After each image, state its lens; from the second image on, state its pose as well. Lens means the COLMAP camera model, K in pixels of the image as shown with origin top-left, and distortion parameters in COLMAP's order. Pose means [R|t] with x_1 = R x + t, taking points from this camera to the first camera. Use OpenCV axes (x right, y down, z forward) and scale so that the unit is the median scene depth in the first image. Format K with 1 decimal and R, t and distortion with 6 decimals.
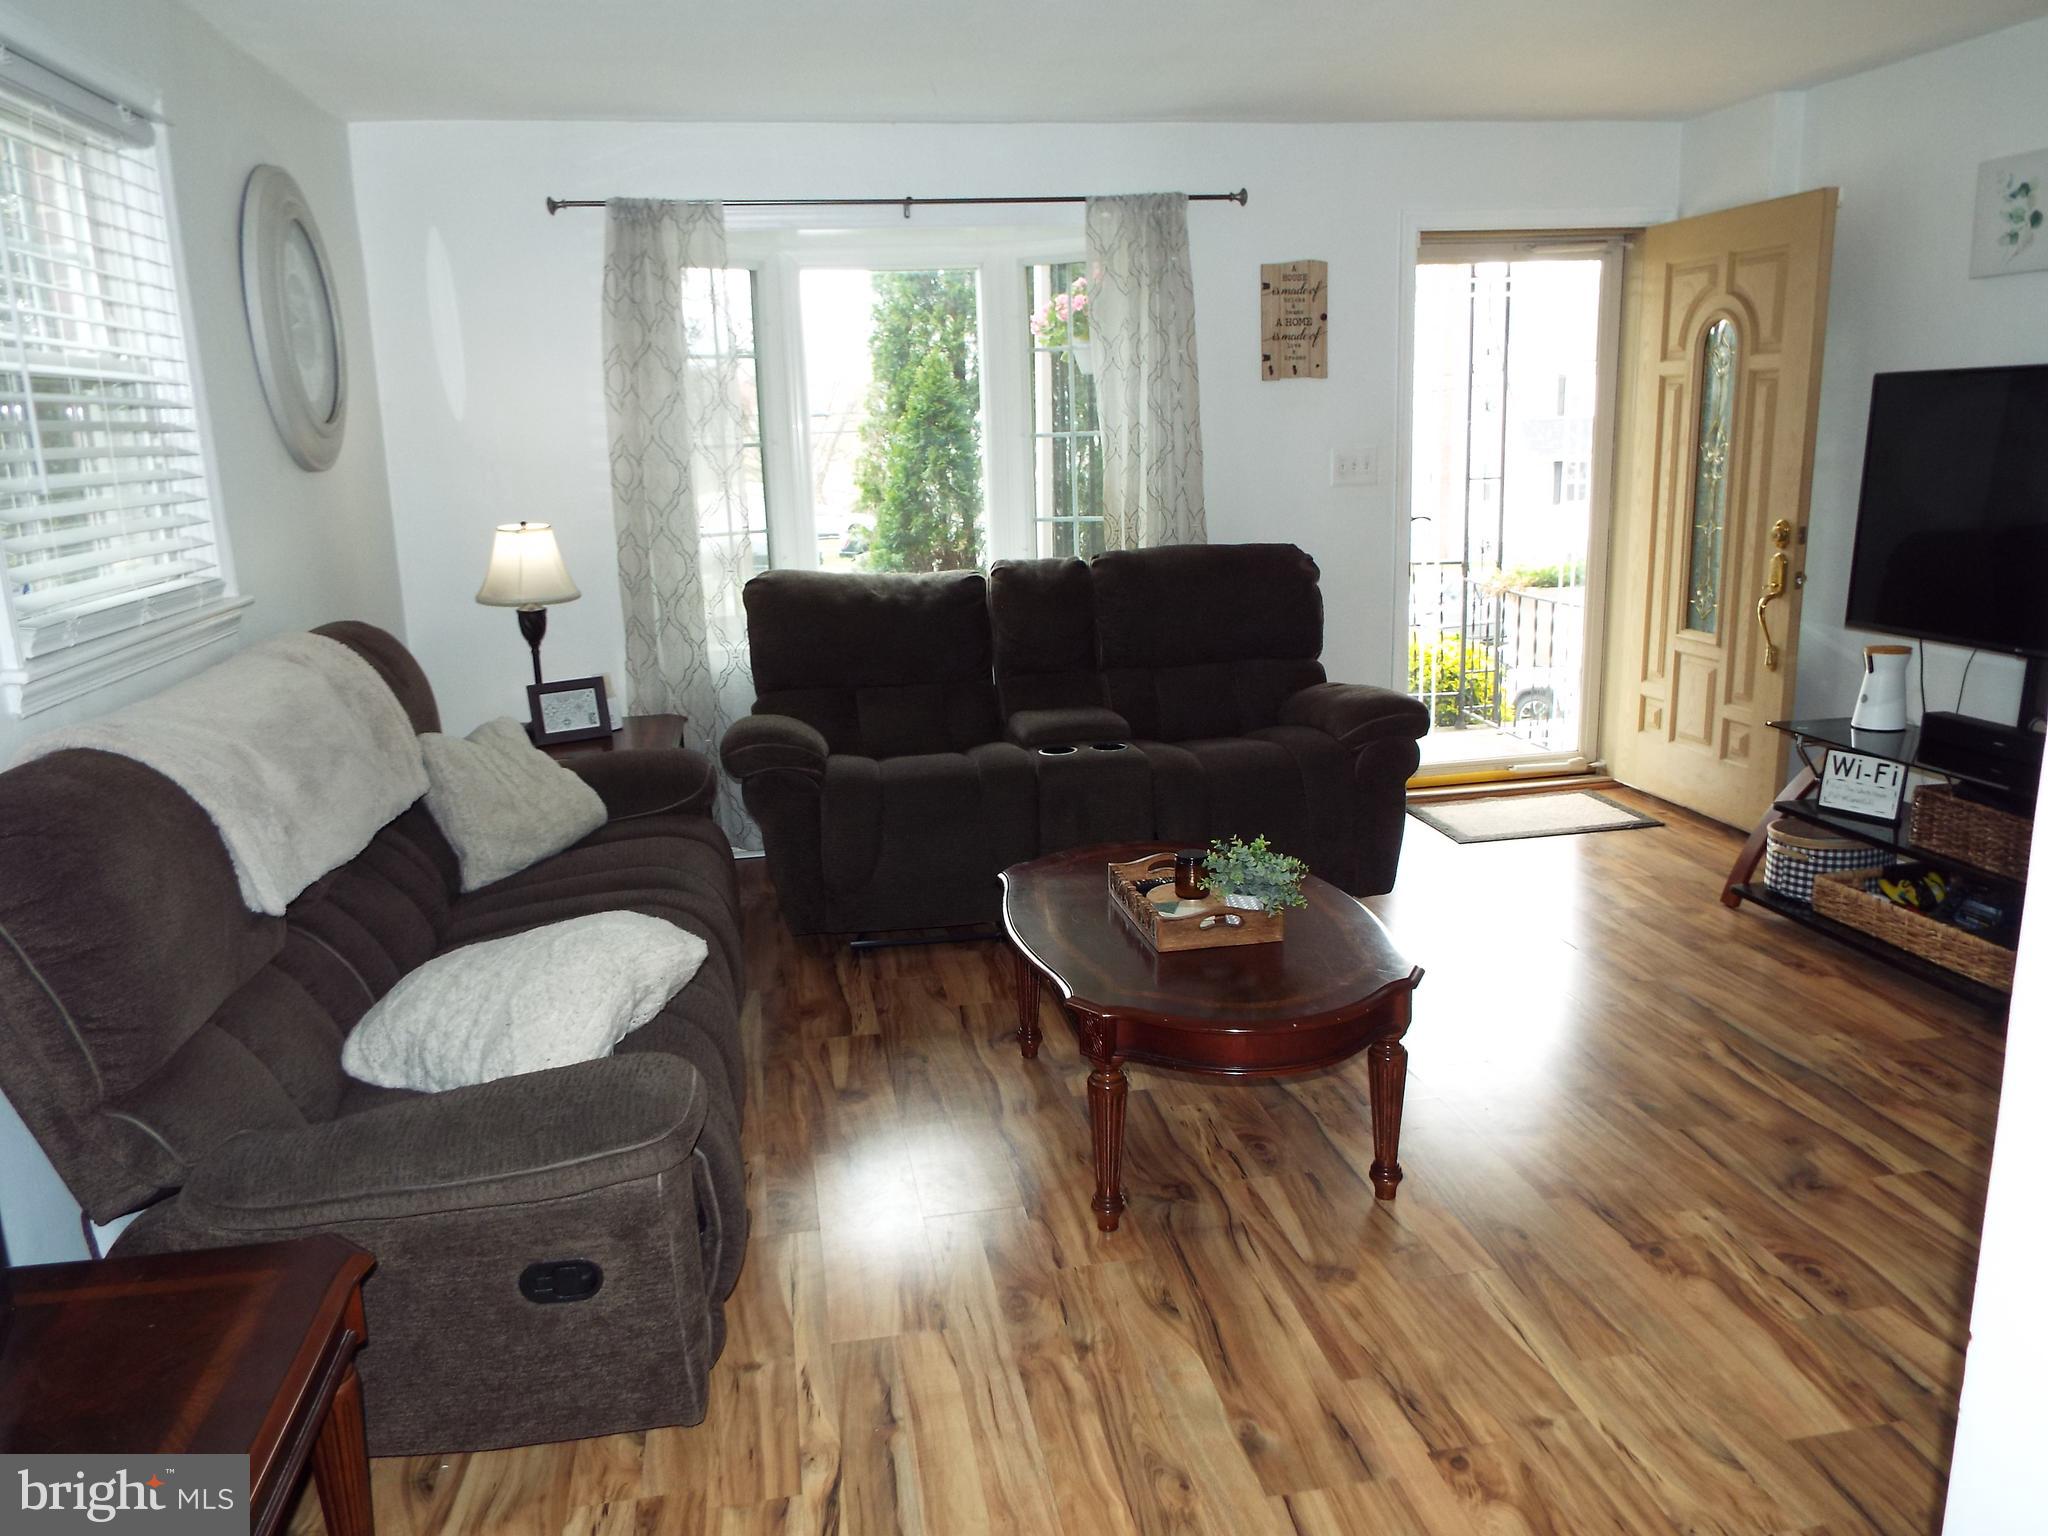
lens RADIAL K [[1485.3, 0, 1000.7], [0, 1485.3, 772.9], [0, 0, 1]] dist [-0.016756, -0.003062]
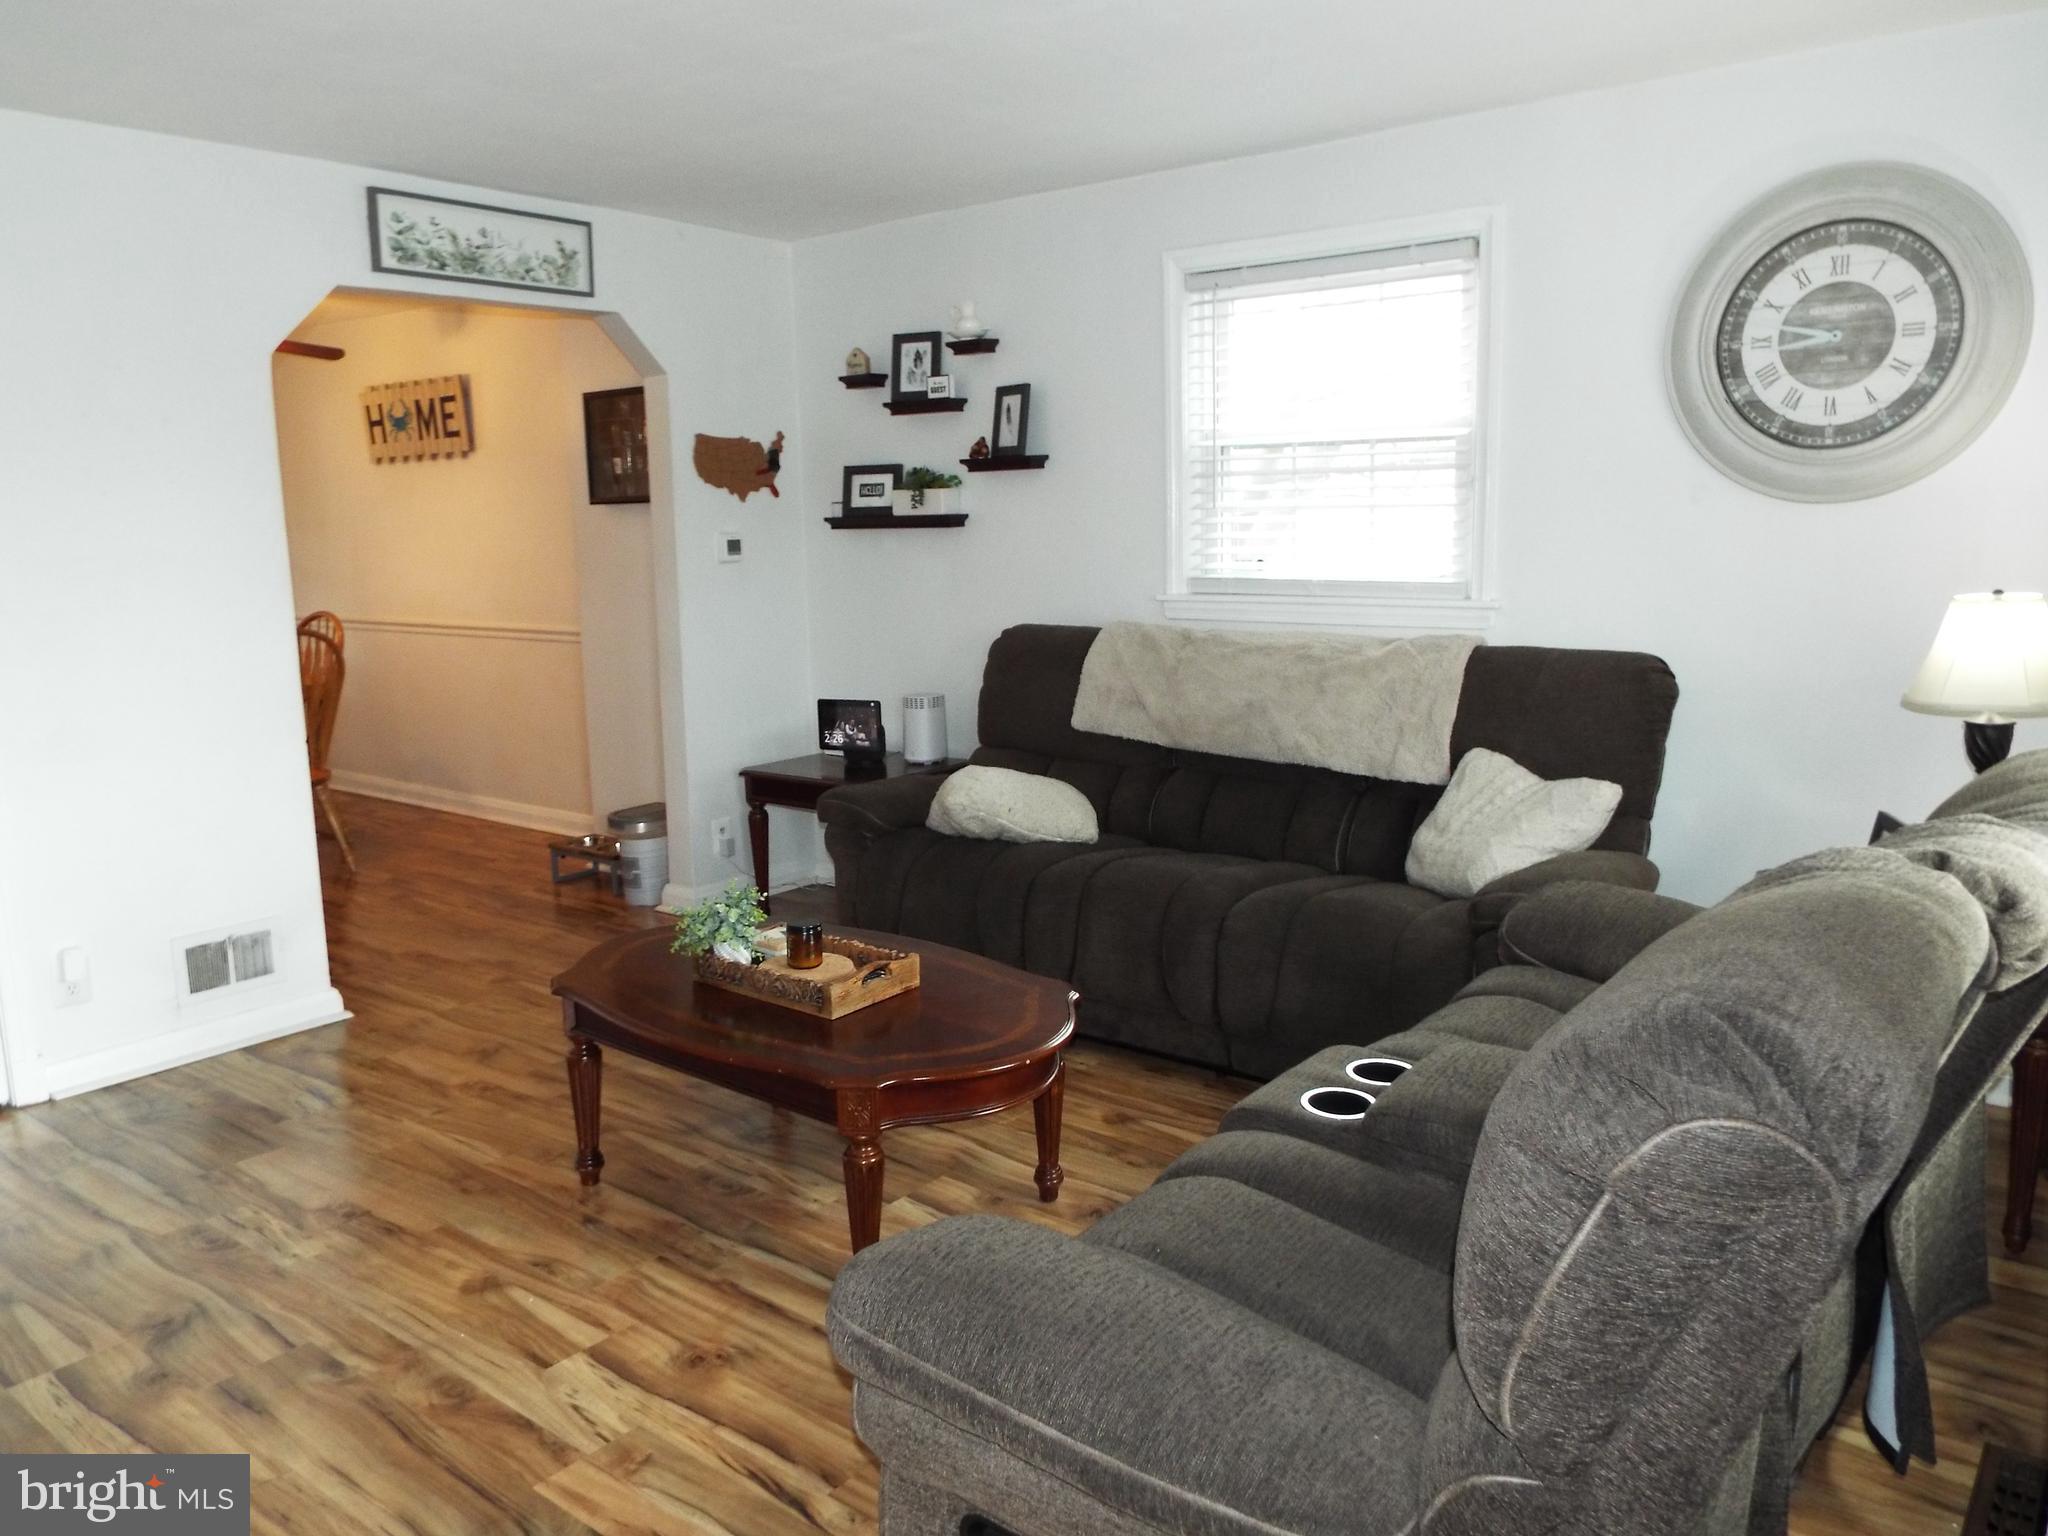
lens RADIAL K [[1489.4, 0, 1015.2], [0, 1489.4, 774.1], [0, 0, 1]] dist [-0.027460, 0.028569]
pose [[-0.733868, 0.159183, -0.660378, 0.410051], [-0.118031, 0.927487, 0.354735, -0.249900], [0.668959, 0.338273, -0.661864, 1.060994]]
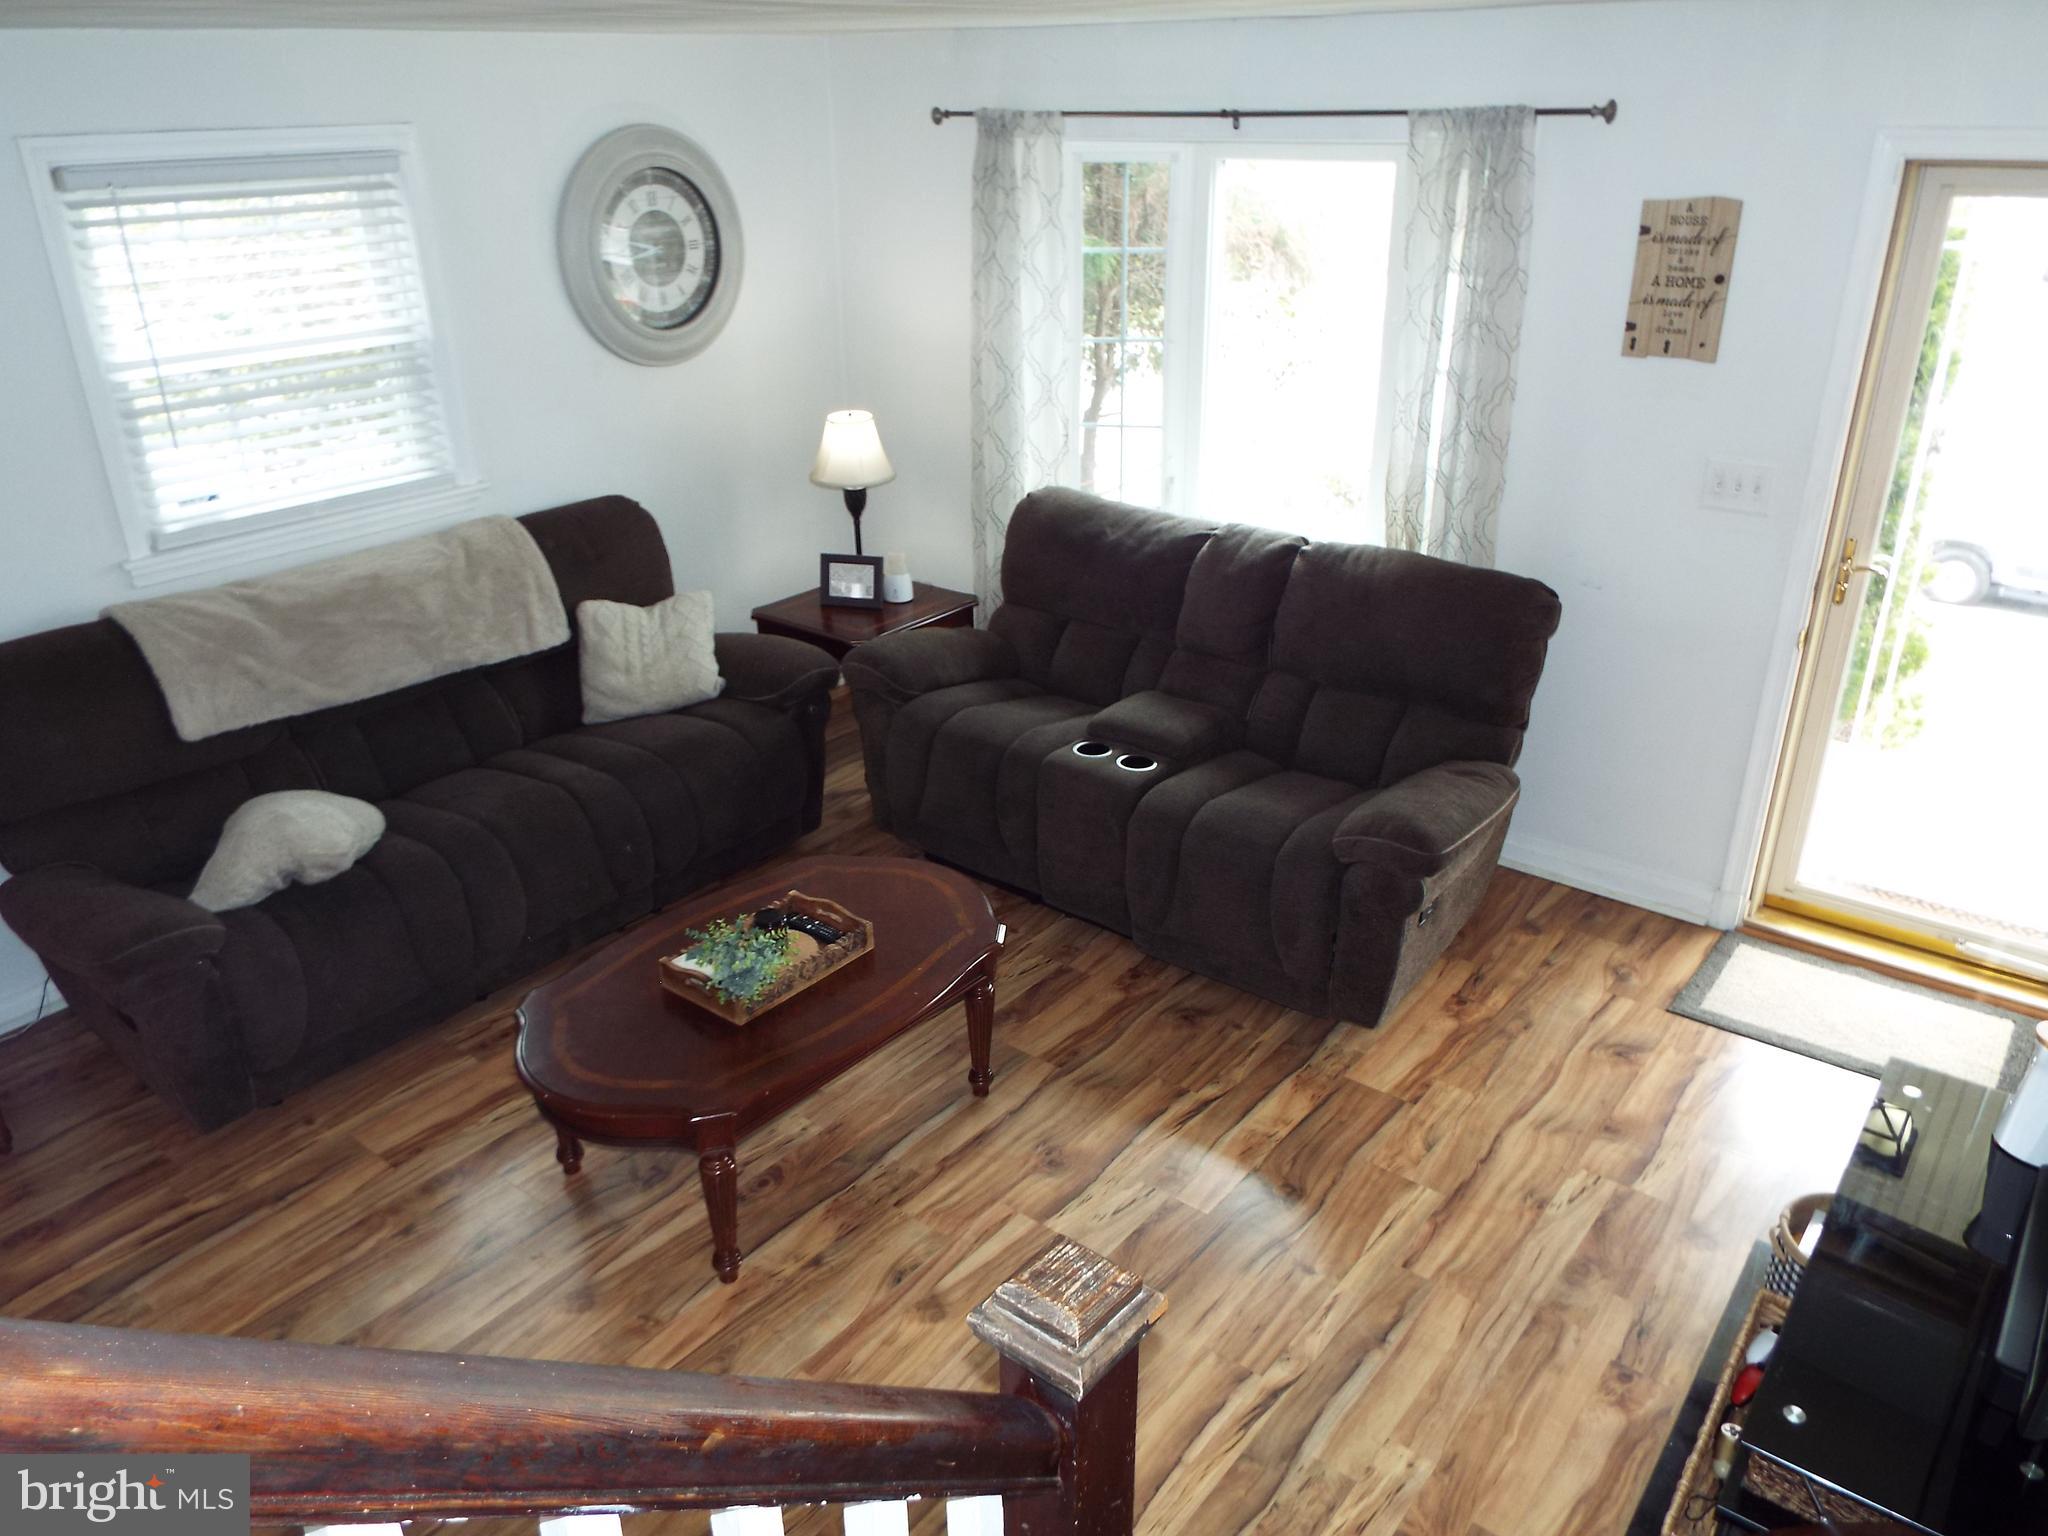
lens RADIAL K [[1485.3, 0, 1000.7], [0, 1485.3, 772.9], [0, 0, 1]] dist [-0.016756, -0.003062]
pose [[0.665094, 0.330464, -0.669660, 0.571593], [-0.178865, 0.941147, 0.286792, -0.234886], [0.725022, -0.070964, 0.685059, 0.244707]]
